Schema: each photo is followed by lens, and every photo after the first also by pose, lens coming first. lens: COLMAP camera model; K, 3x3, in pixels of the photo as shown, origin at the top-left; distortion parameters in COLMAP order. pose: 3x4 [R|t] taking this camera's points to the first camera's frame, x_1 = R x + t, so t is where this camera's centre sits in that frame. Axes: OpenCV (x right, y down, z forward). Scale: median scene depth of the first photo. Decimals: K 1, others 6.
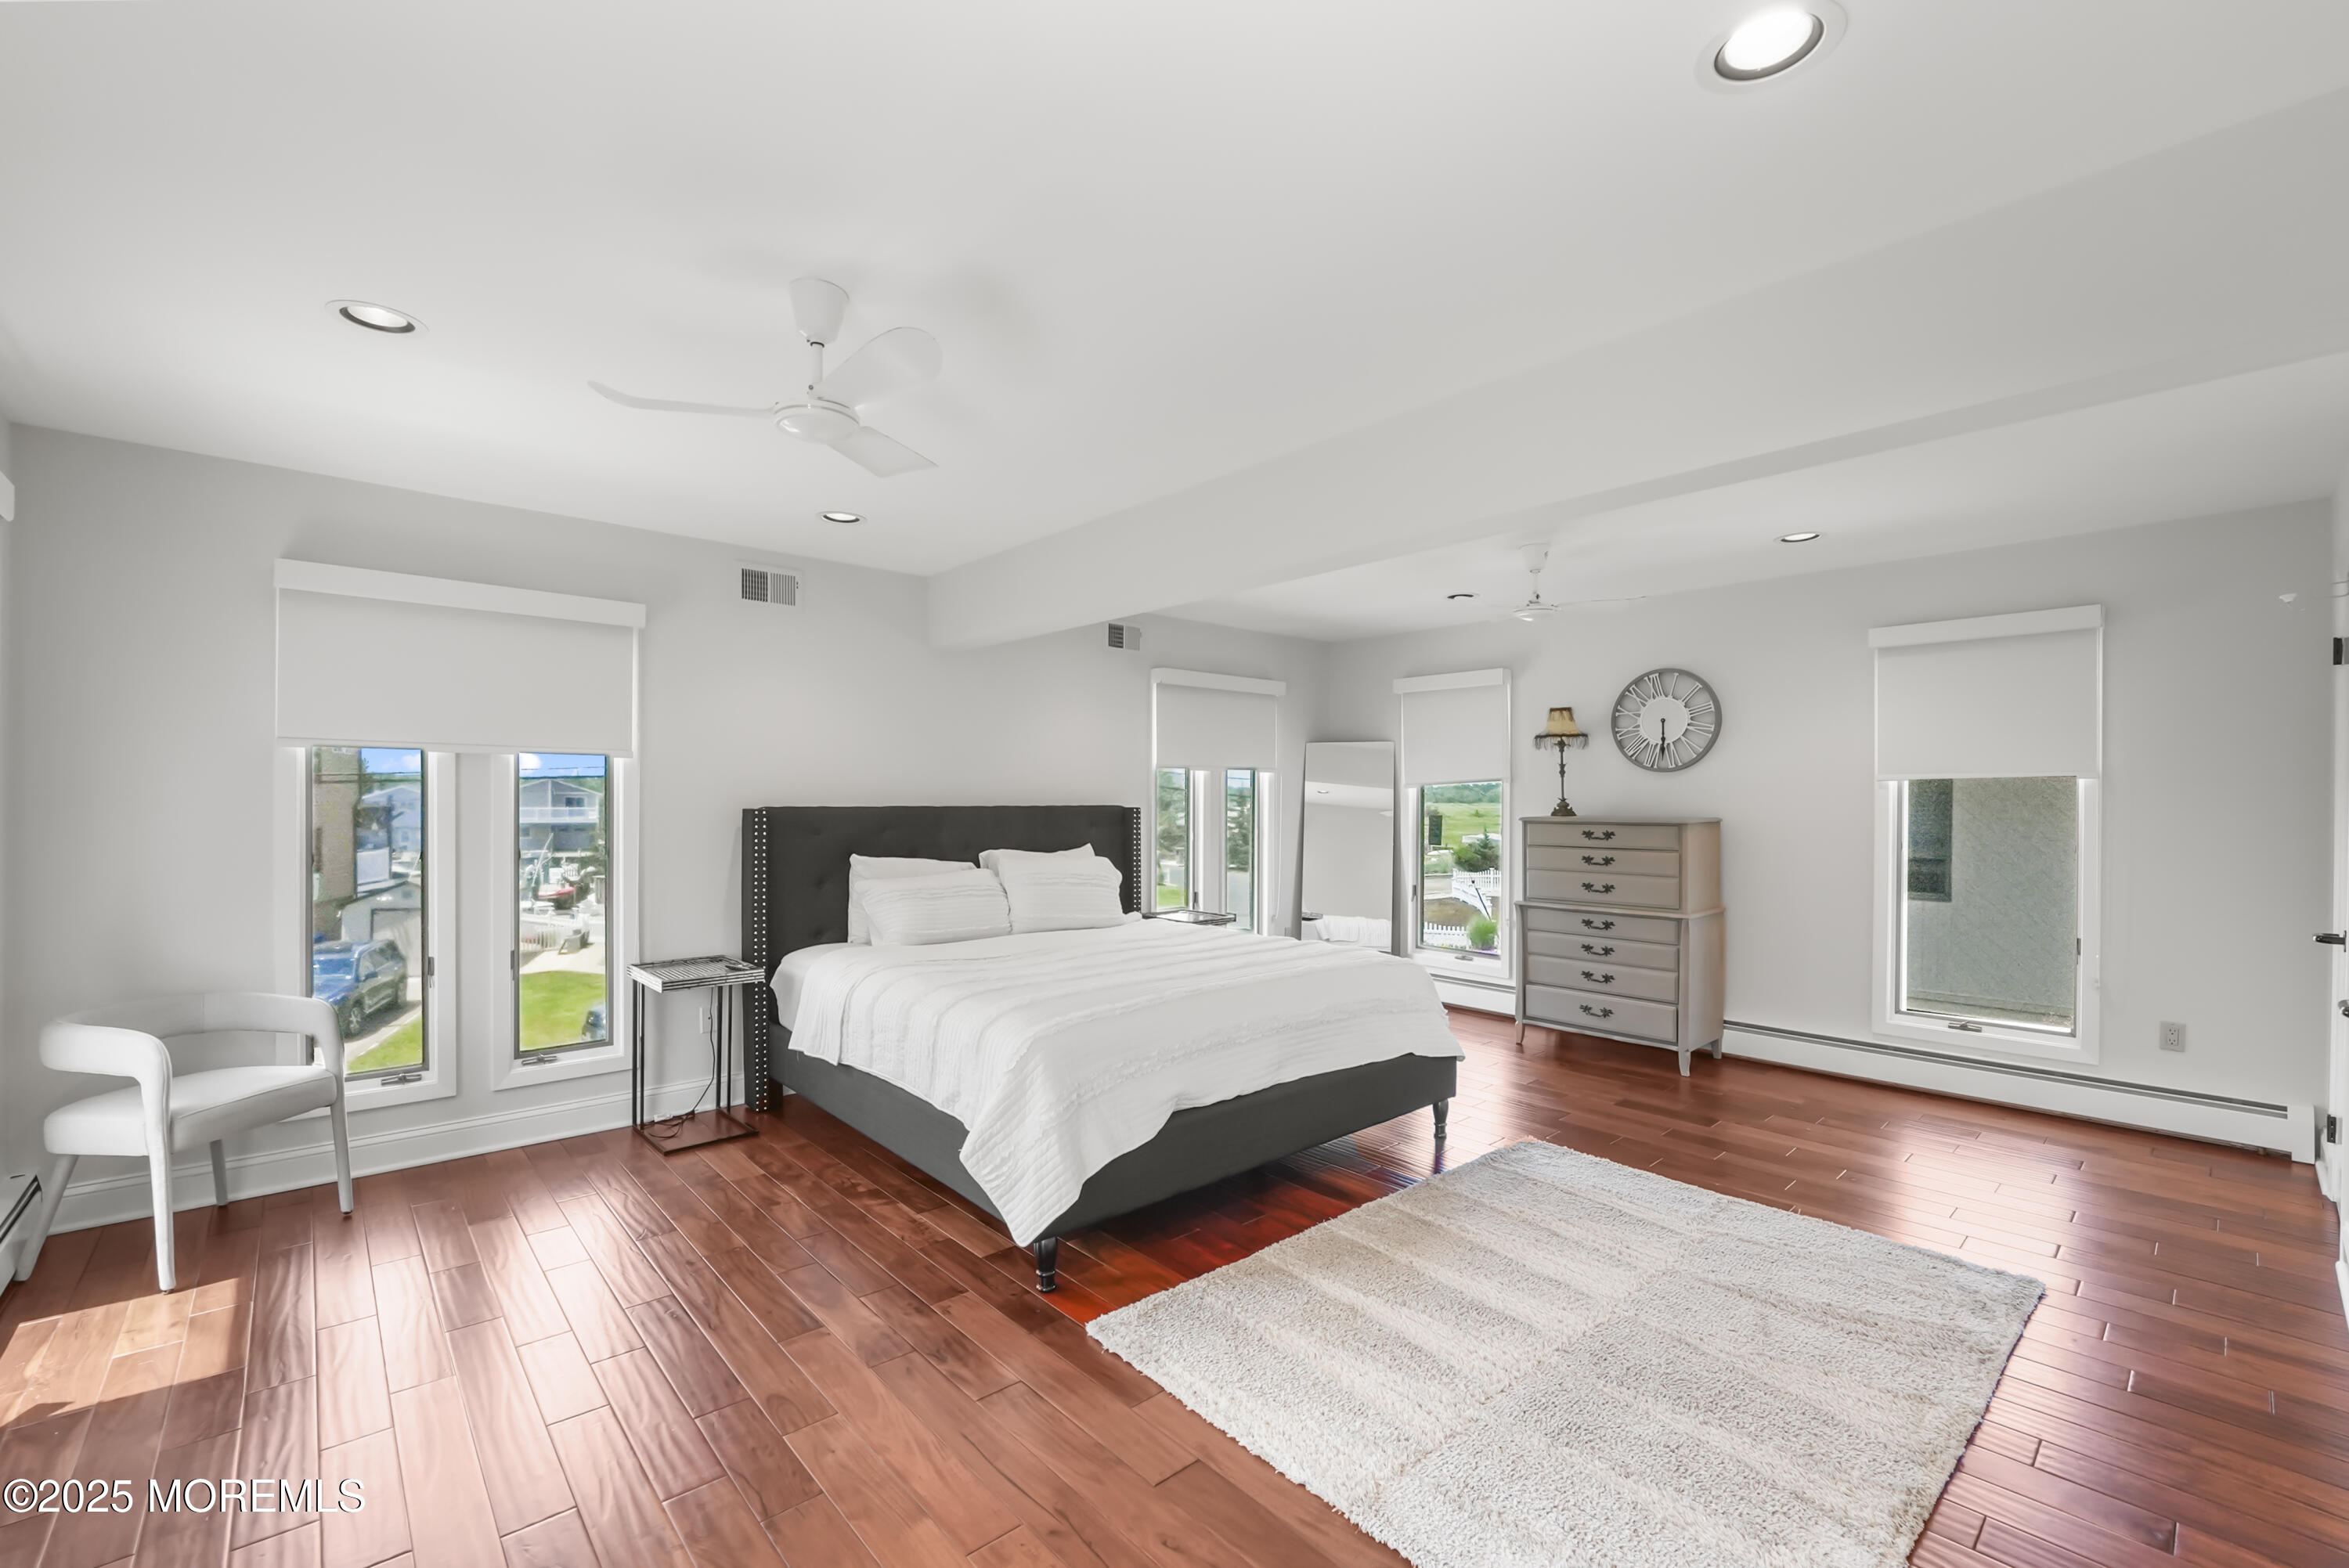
lens RADIAL K [[978.4, 0, 1173.0], [0, 978.4, 805.2], [0, 0, 1]] dist [-0.017224, -0.000345]
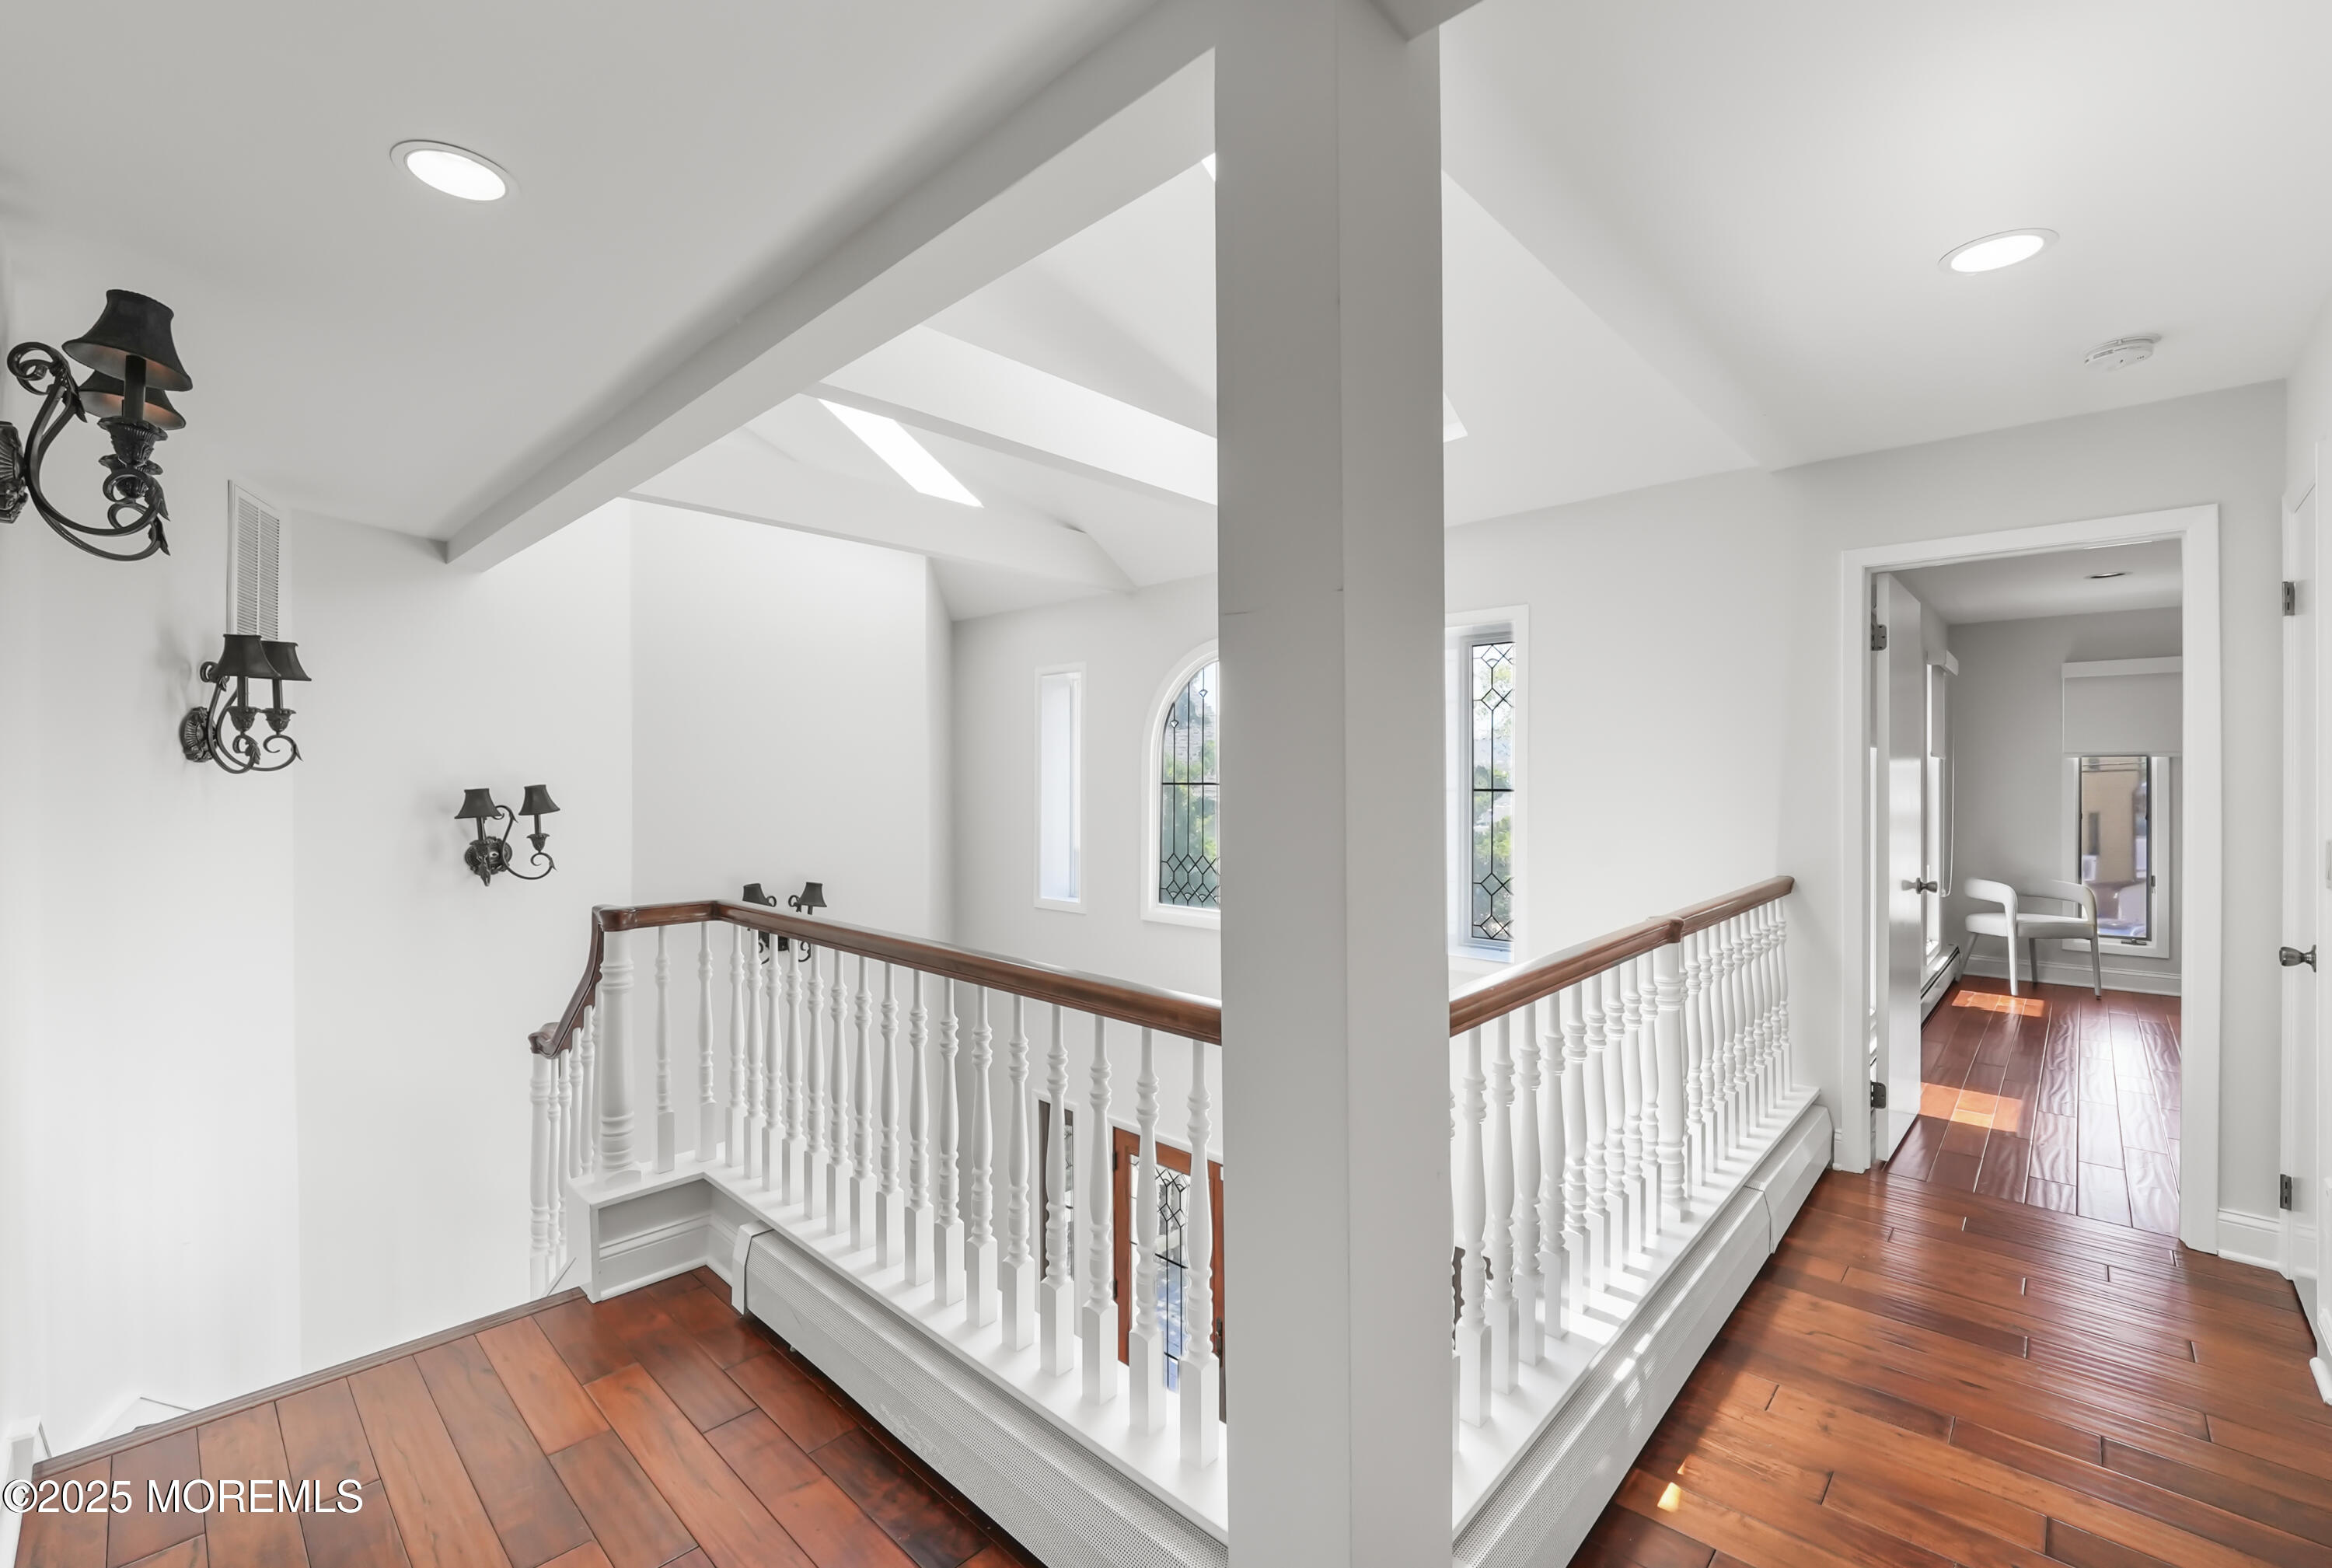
lens RADIAL K [[971.5, 0, 1166.7], [0, 971.5, 794.8], [0, 0, 1]] dist [-0.017224, -0.000345]
pose [[0.072634, 0.002667, -0.997355, 0.921330], [-0.004686, 0.999986, 0.002333, 0.019048], [0.997348, 0.004504, 0.072646, -1.012204]]
